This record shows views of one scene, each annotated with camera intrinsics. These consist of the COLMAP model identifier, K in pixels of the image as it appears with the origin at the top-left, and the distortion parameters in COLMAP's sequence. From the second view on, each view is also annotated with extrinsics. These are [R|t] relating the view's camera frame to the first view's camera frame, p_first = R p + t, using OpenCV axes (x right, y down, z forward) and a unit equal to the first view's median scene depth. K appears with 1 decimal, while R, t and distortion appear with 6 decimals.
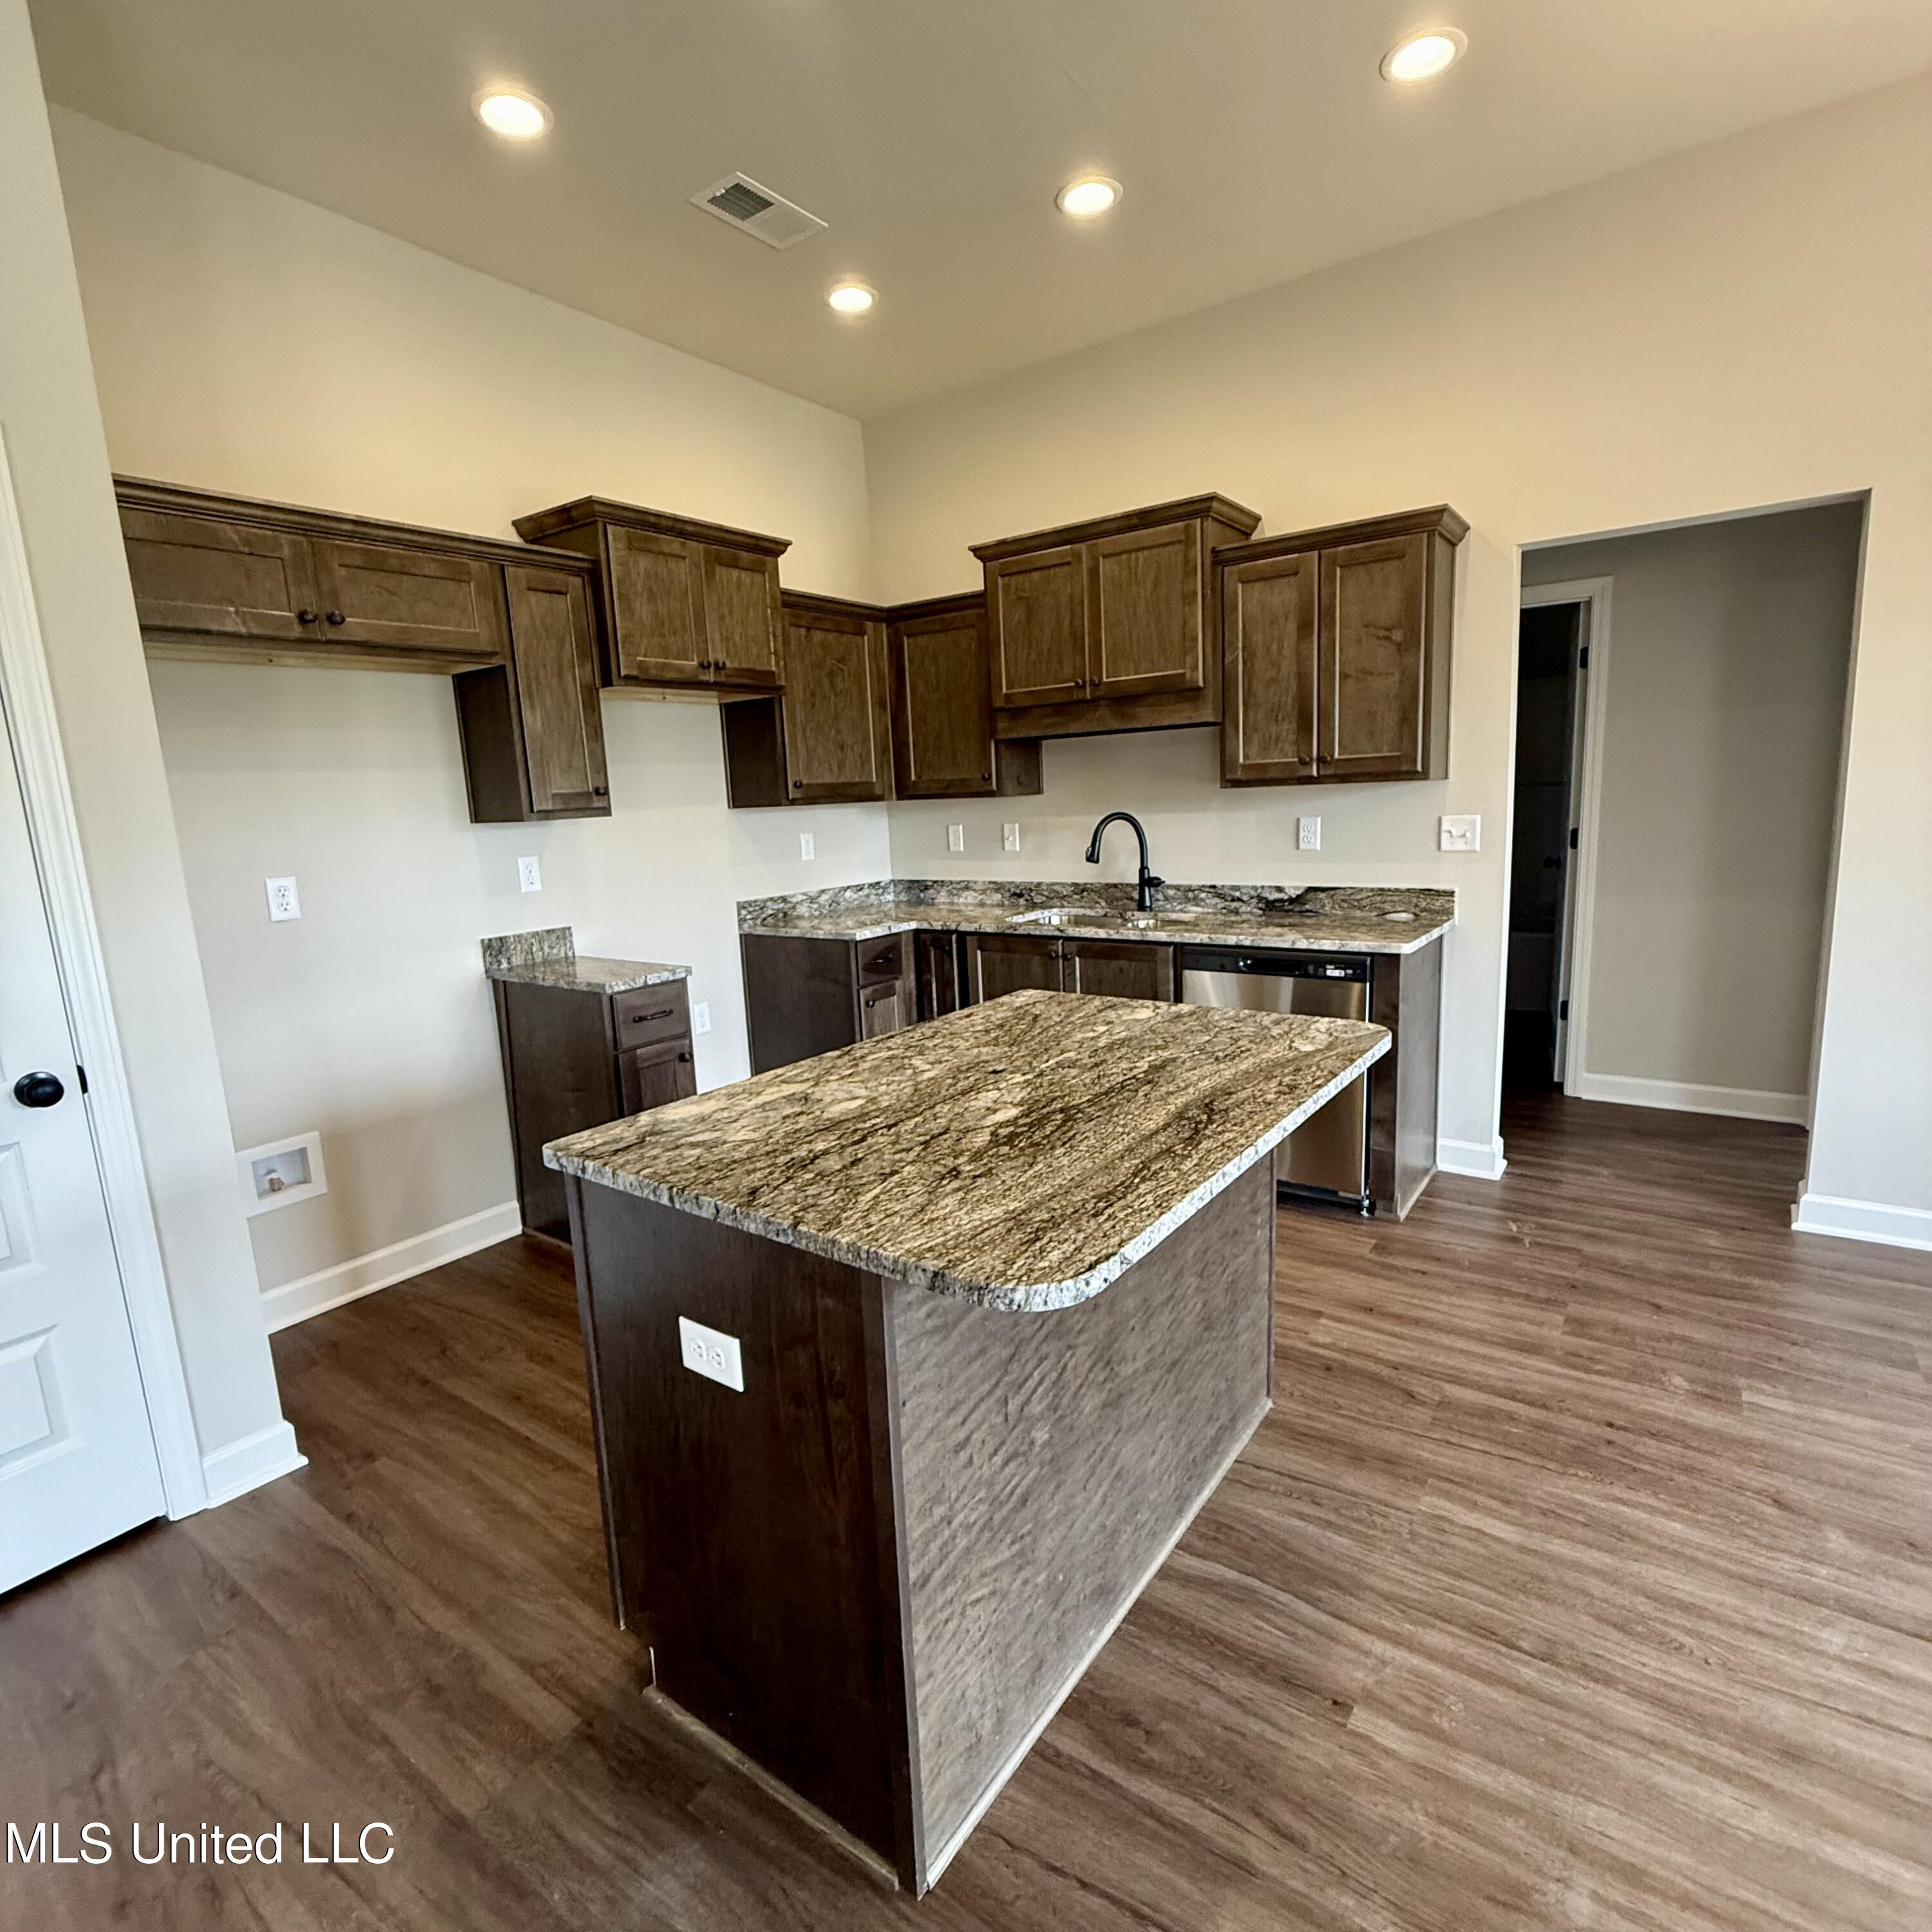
lens RADIAL K [[1020.5, 0, 973.9], [0, 1020.5, 961.8], [0, 0, 1]] dist [-0.006040, 0.003337]
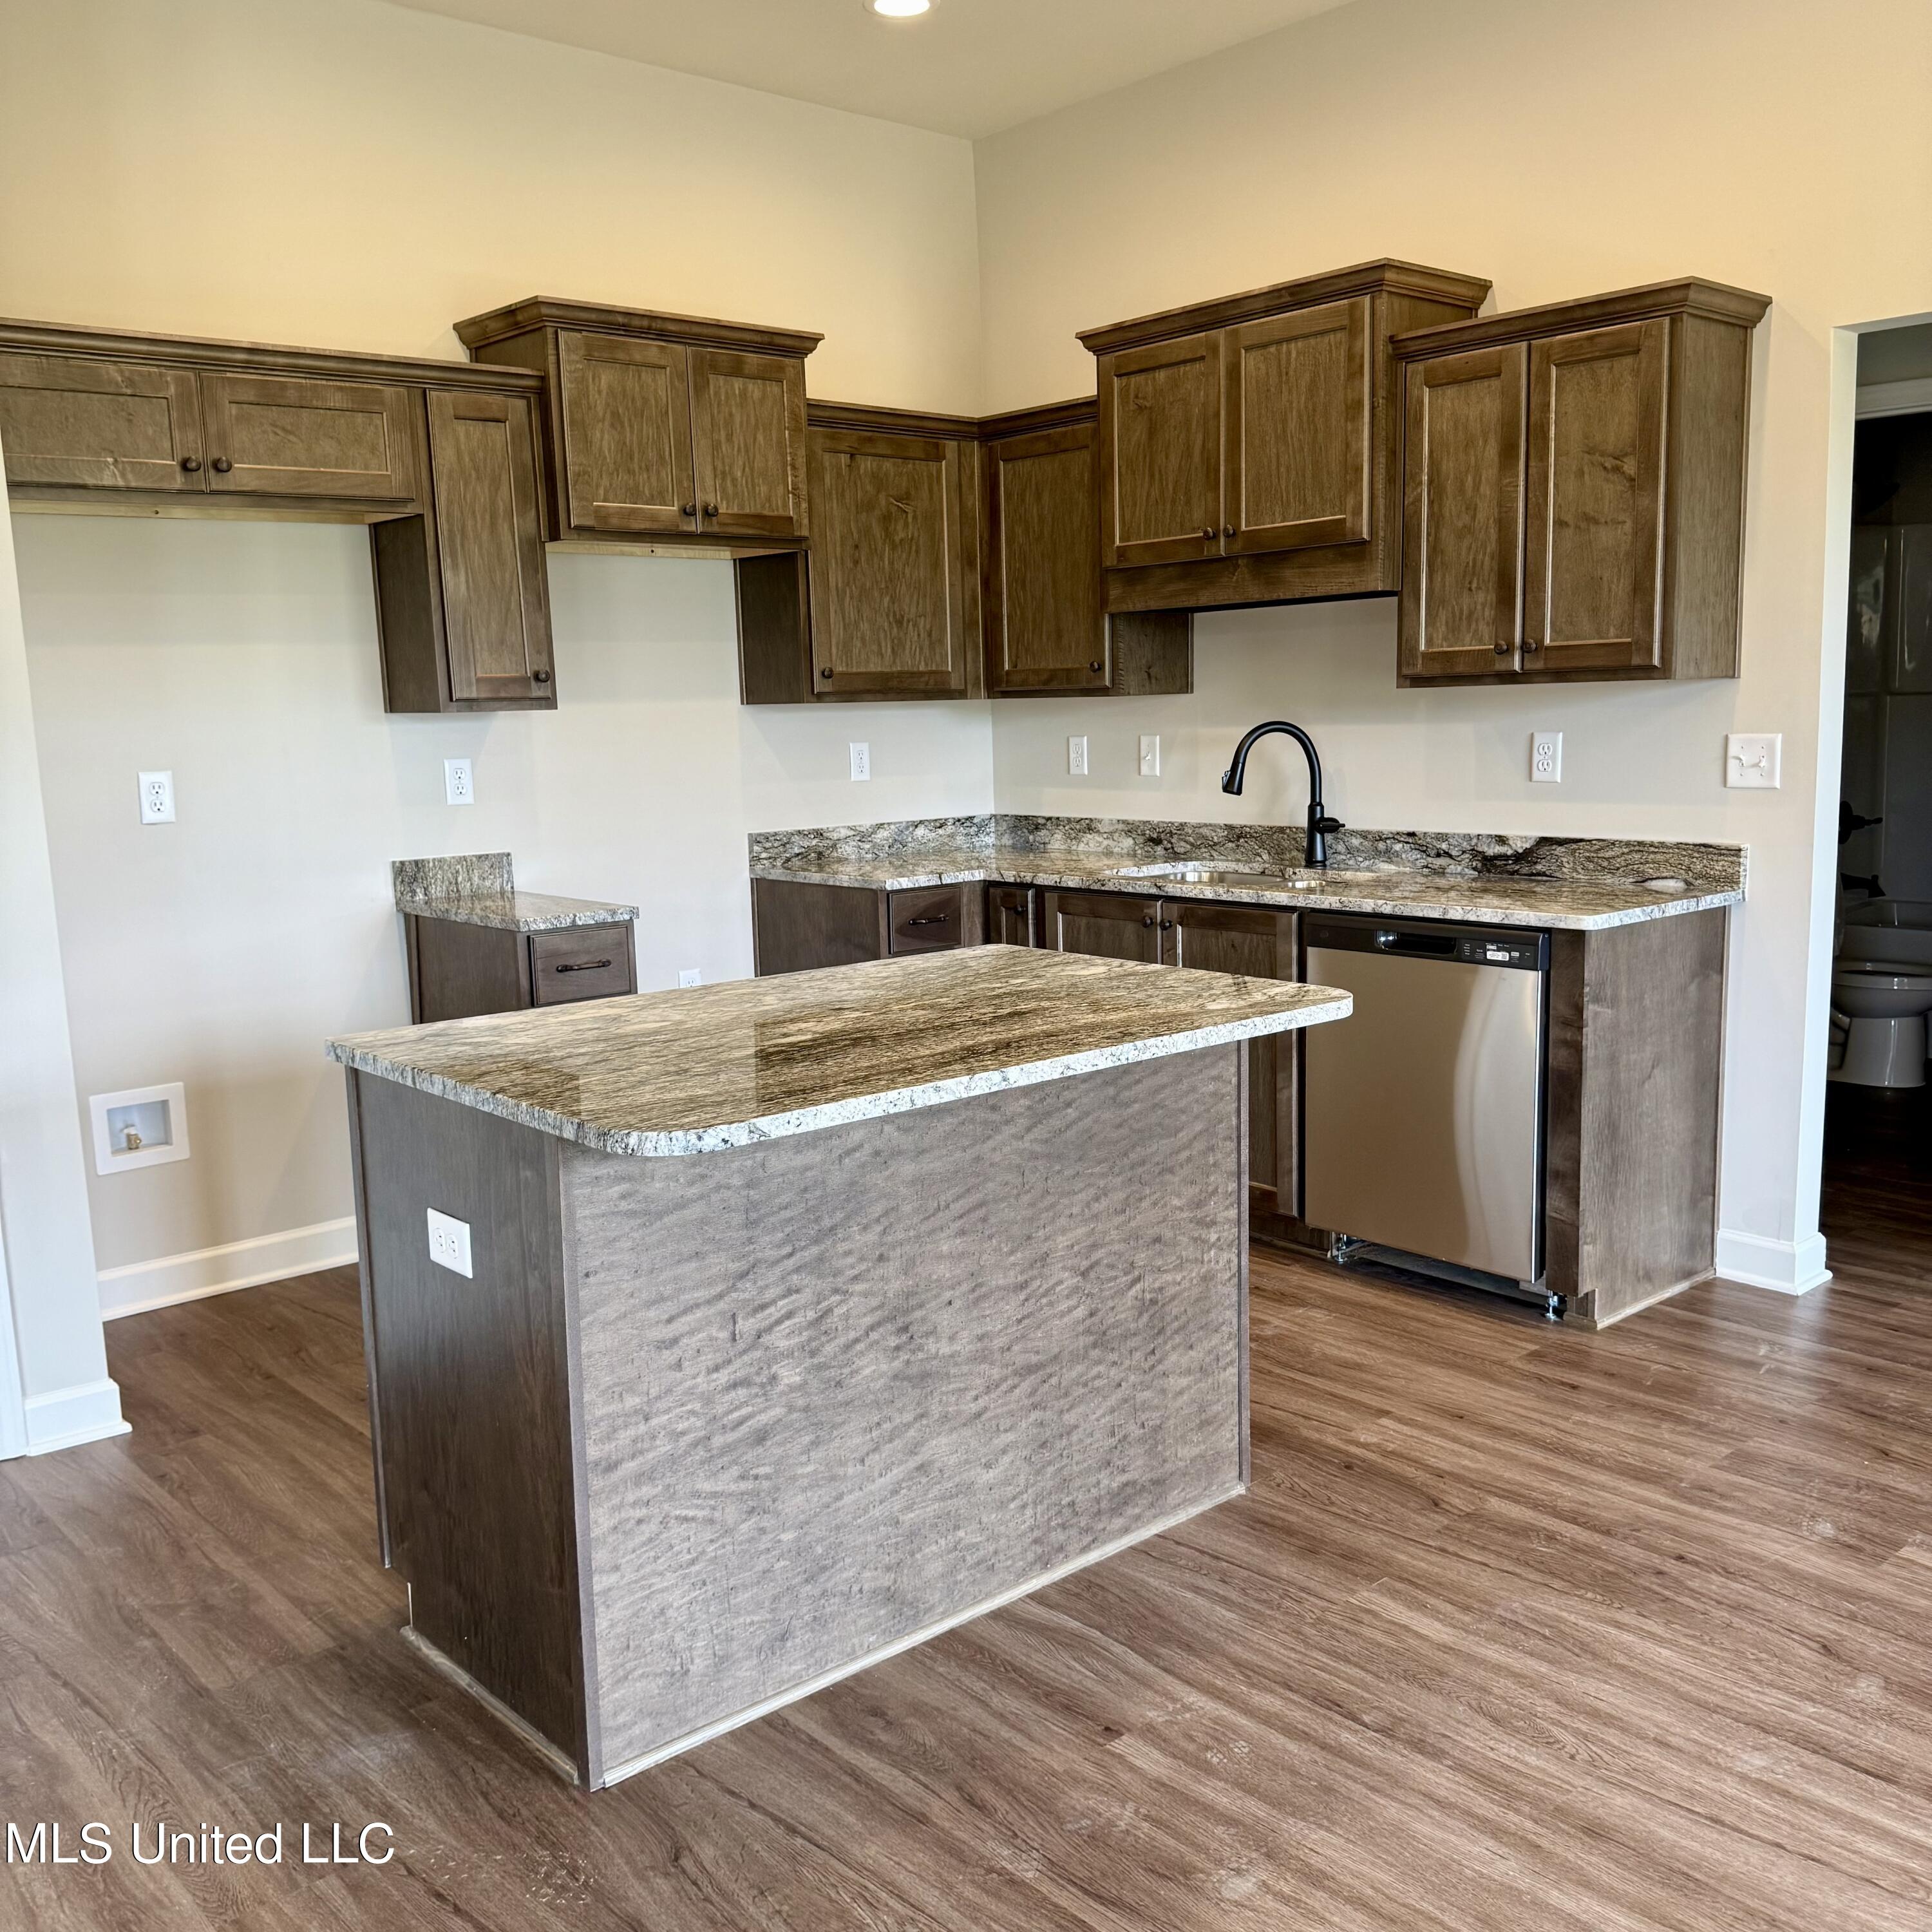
lens RADIAL K [[1811.0, 0, 979.9], [0, 1811.0, 980.6], [0, 0, 1]] dist [0.043683, 0.000000]
pose [[0.975314, 0.052685, -0.214447, 0.332243], [-0.053111, 0.998581, 0.003779, 0.050250], [0.214342, 0.007704, 0.976728, -0.341849]]
